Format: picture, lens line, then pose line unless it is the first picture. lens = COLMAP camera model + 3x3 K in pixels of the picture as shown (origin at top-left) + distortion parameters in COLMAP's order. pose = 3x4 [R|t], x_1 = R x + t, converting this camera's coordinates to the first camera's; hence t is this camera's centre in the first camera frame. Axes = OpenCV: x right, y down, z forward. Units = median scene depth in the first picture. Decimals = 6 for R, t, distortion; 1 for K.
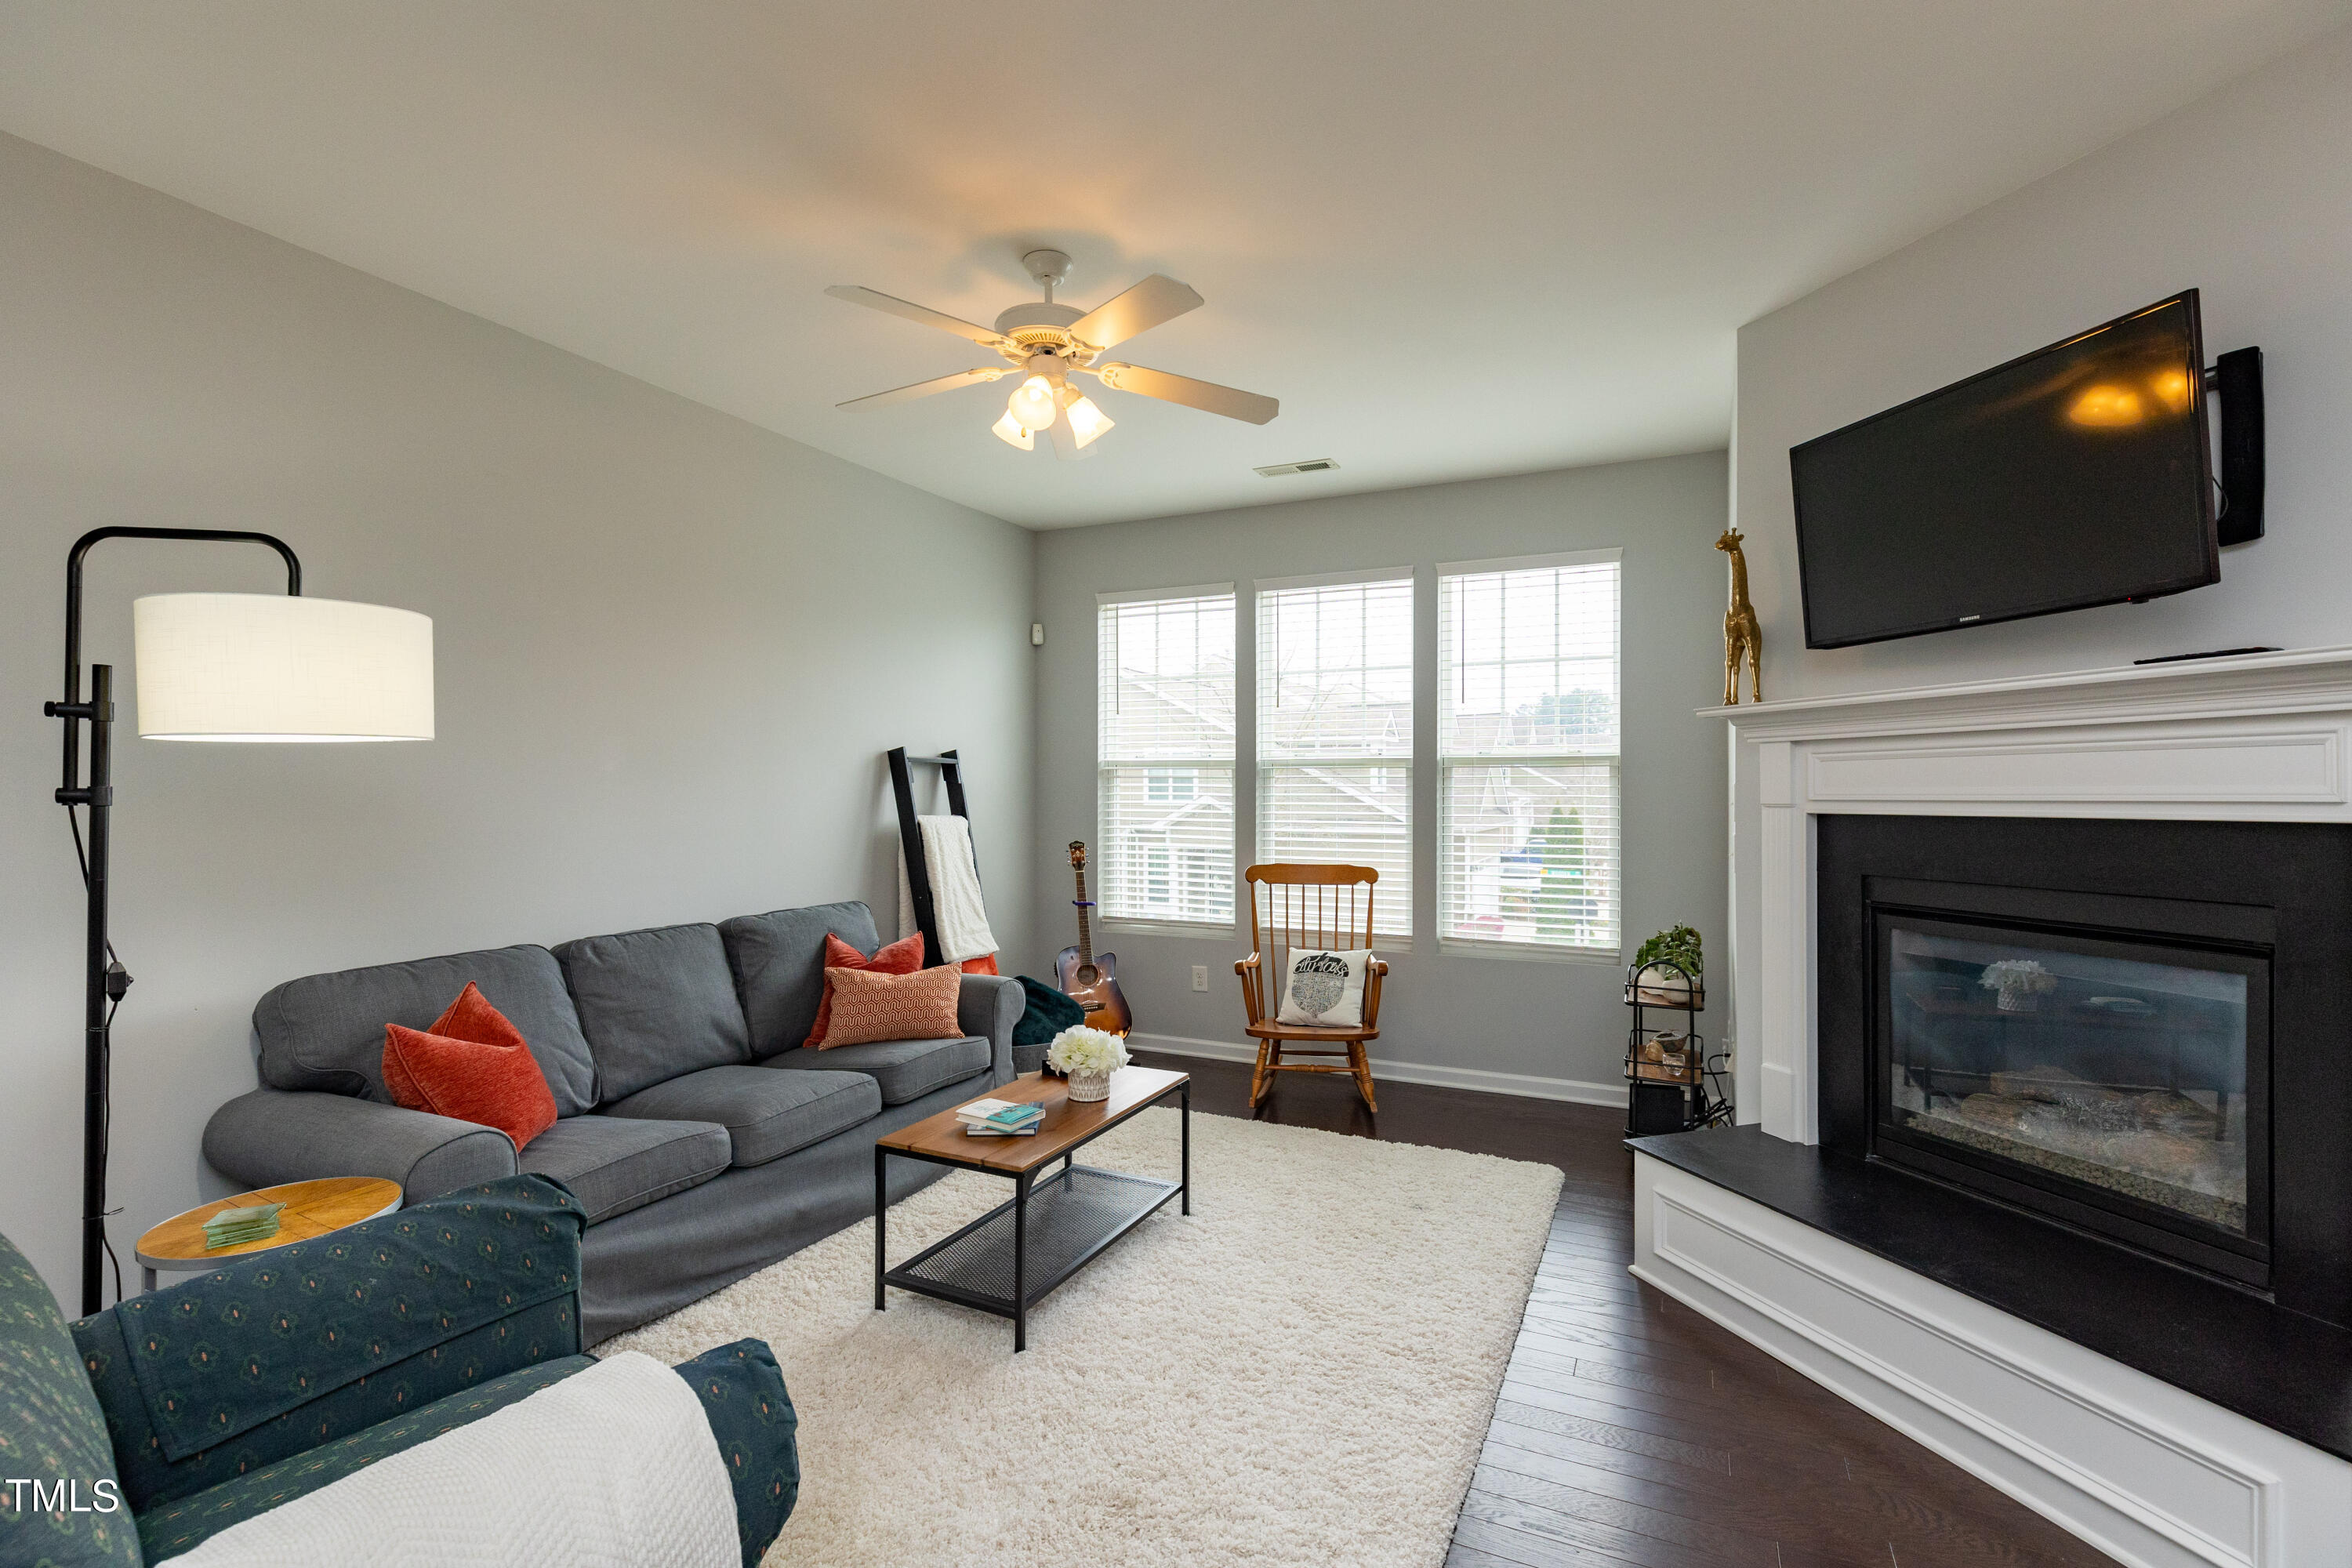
lens RADIAL K [[1078.5, 0, 1173.0], [0, 1078.5, 783.2], [0, 0, 1]] dist [0.009668, -0.000262]
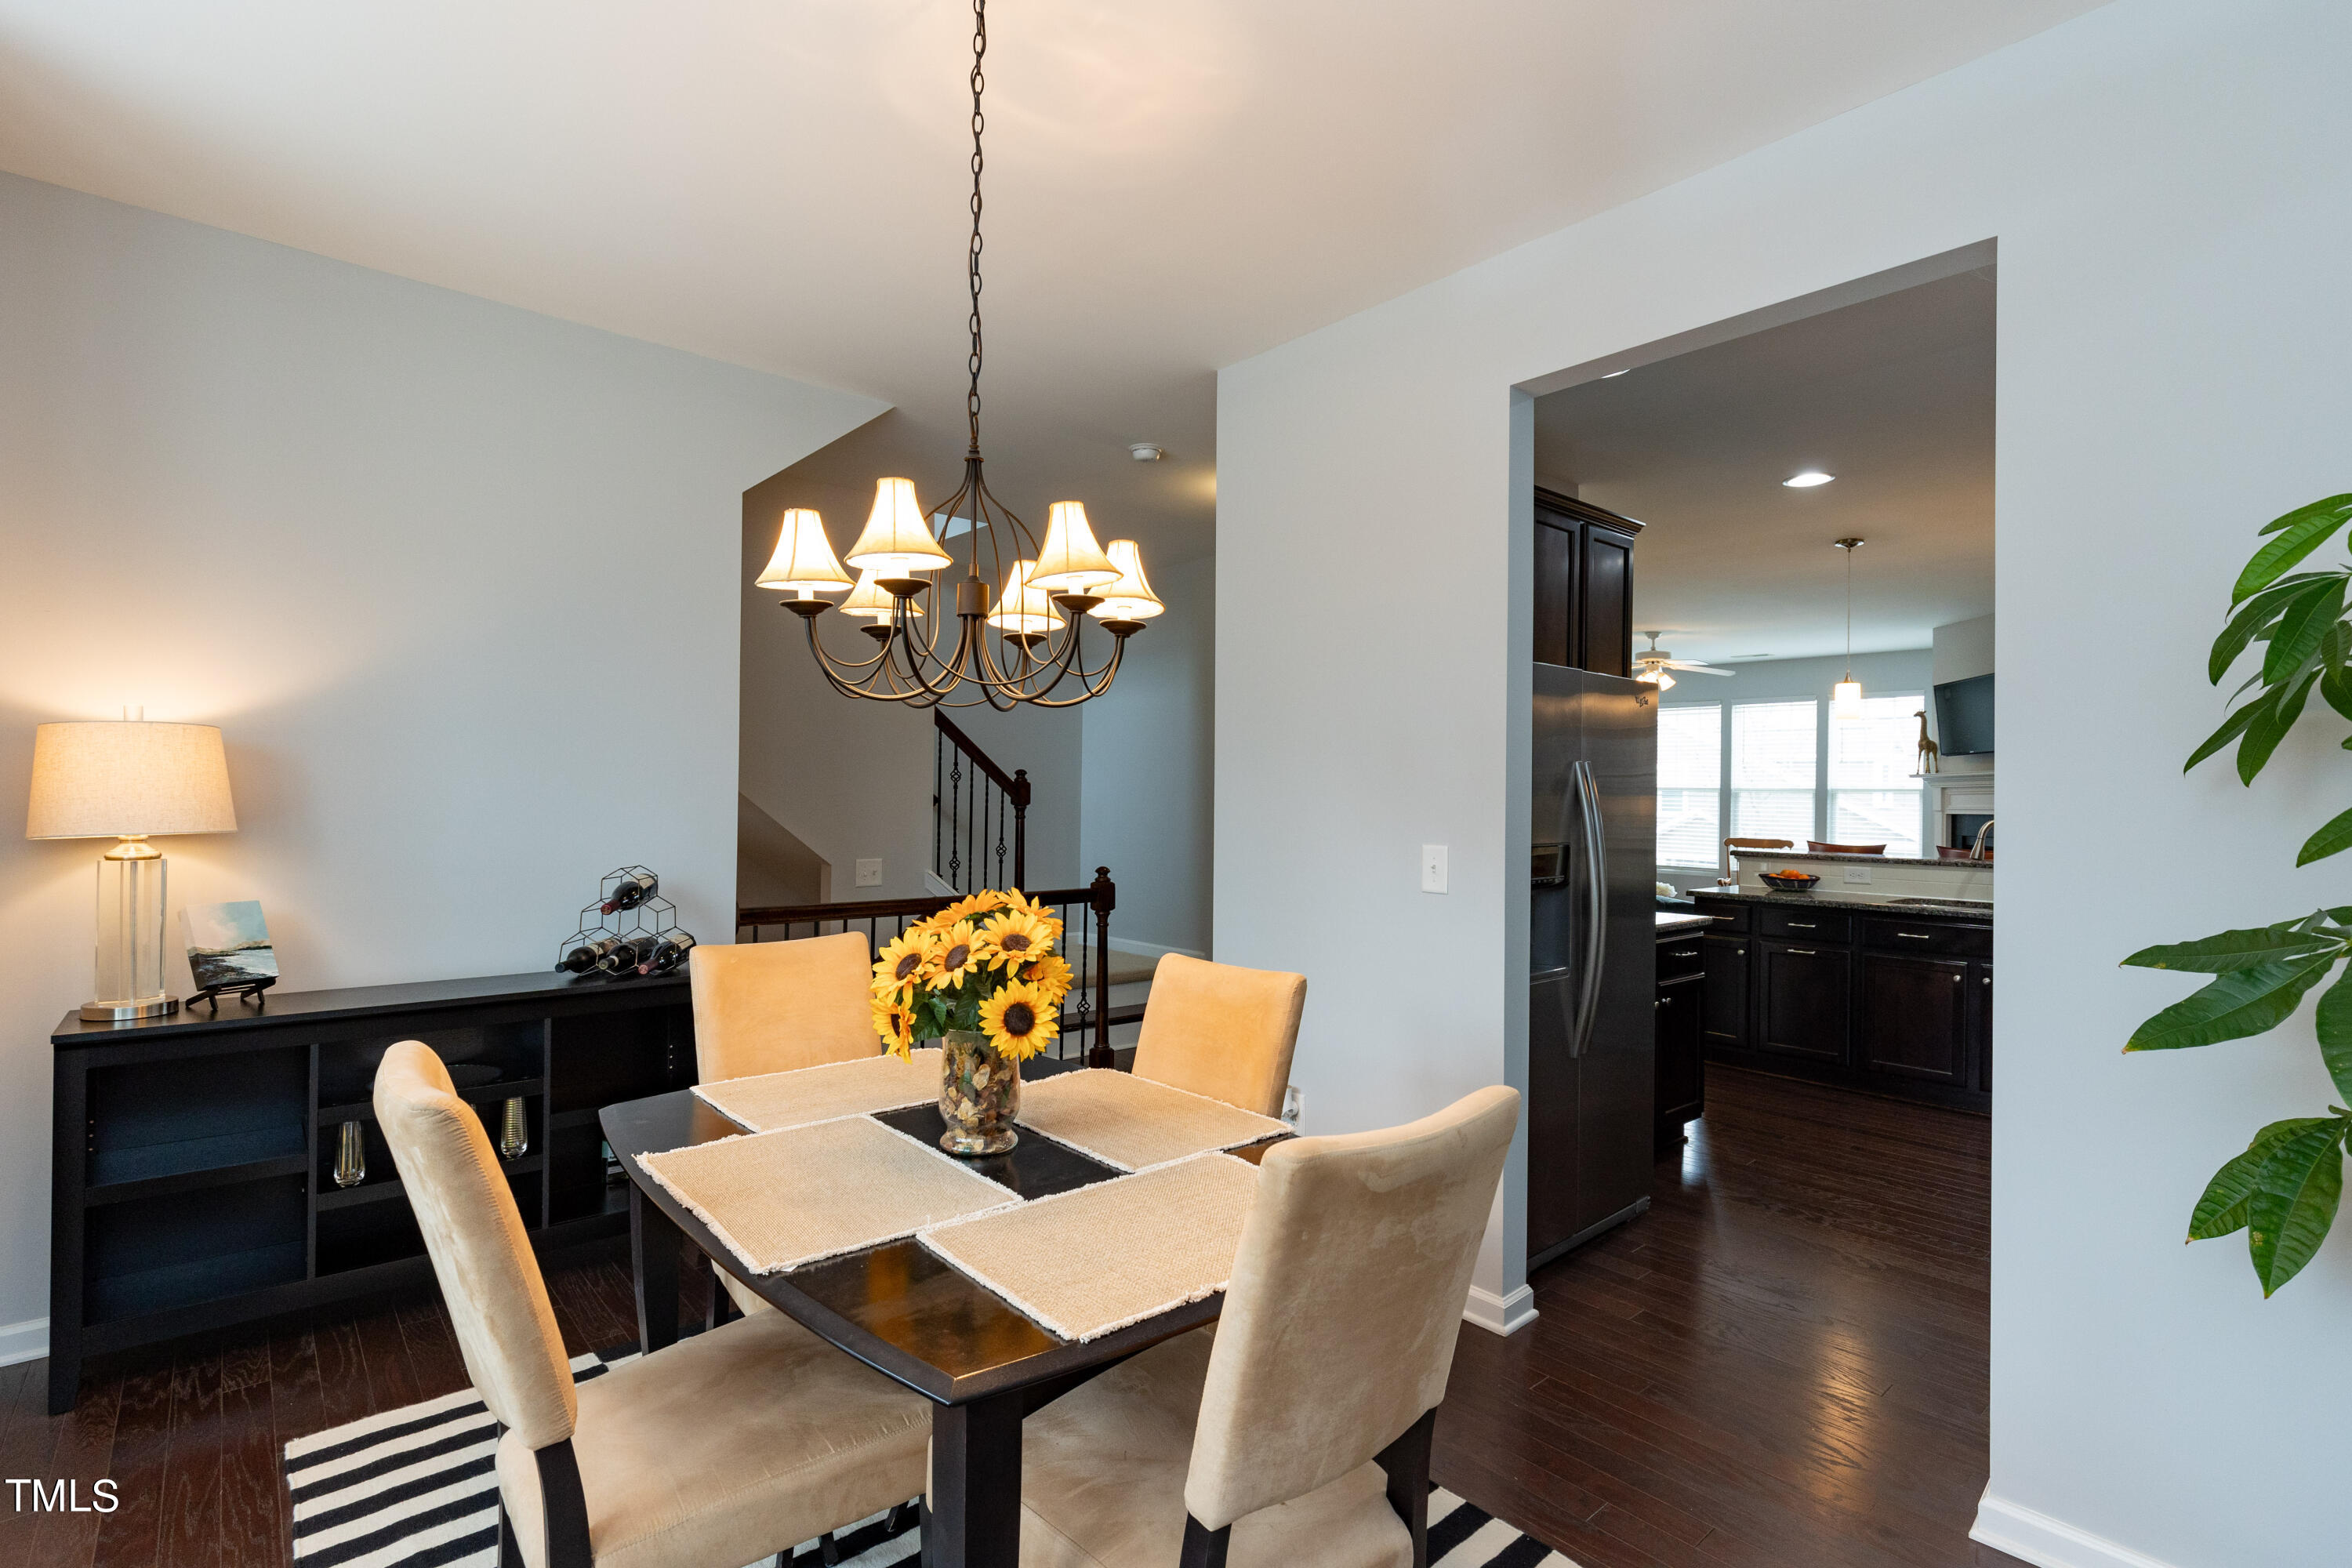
lens RADIAL K [[1105.1, 0, 1173.2], [0, 1105.1, 787.8], [0, 0, 1]] dist [-0.006113, -0.000323]
pose [[0.916740, 0.010474, -0.399348, -0.062307], [-0.011073, 0.999938, 0.000805, -0.012957], [0.399332, 0.003684, 0.916799, -1.460882]]
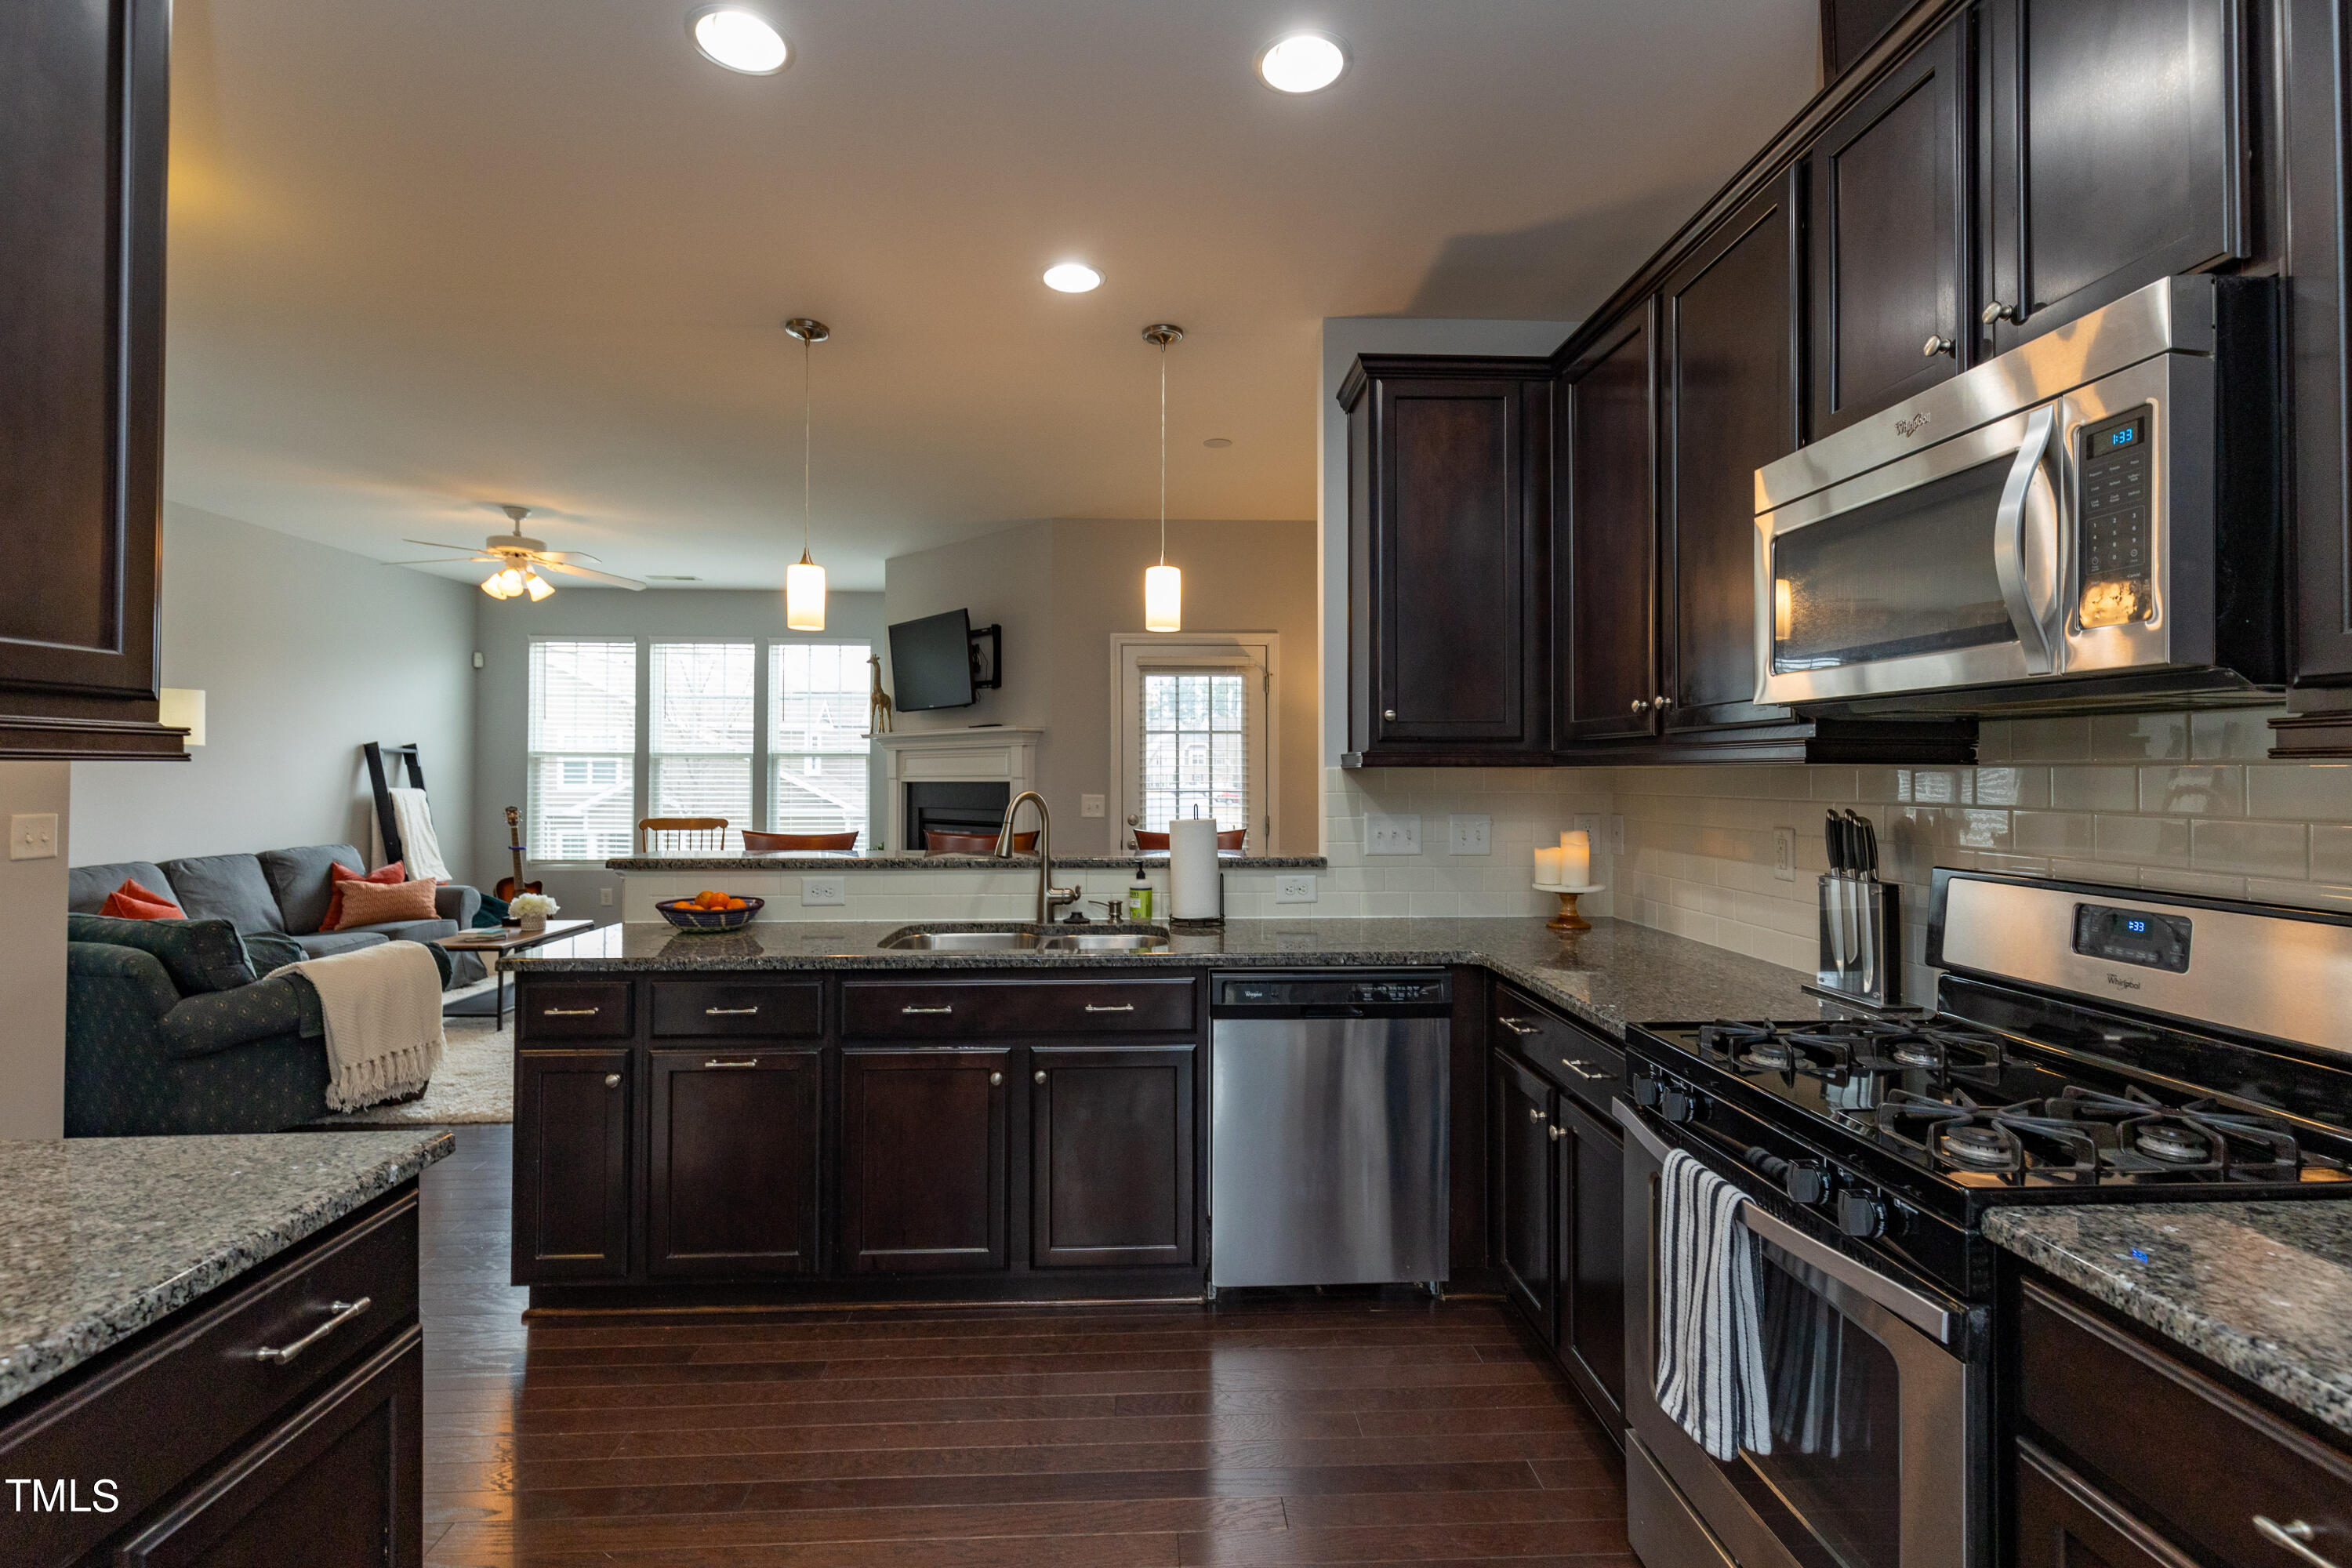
lens RADIAL K [[1078.5, 0, 1187.1], [0, 1078.5, 765.5], [0, 0, 1]] dist [0.009668, -0.000262]
pose [[0.878022, 0.005590, 0.478588, 0.013048], [-0.005898, 0.999982, -0.000859, -0.005954], [-0.478585, -0.002068, 0.878039, -0.801342]]
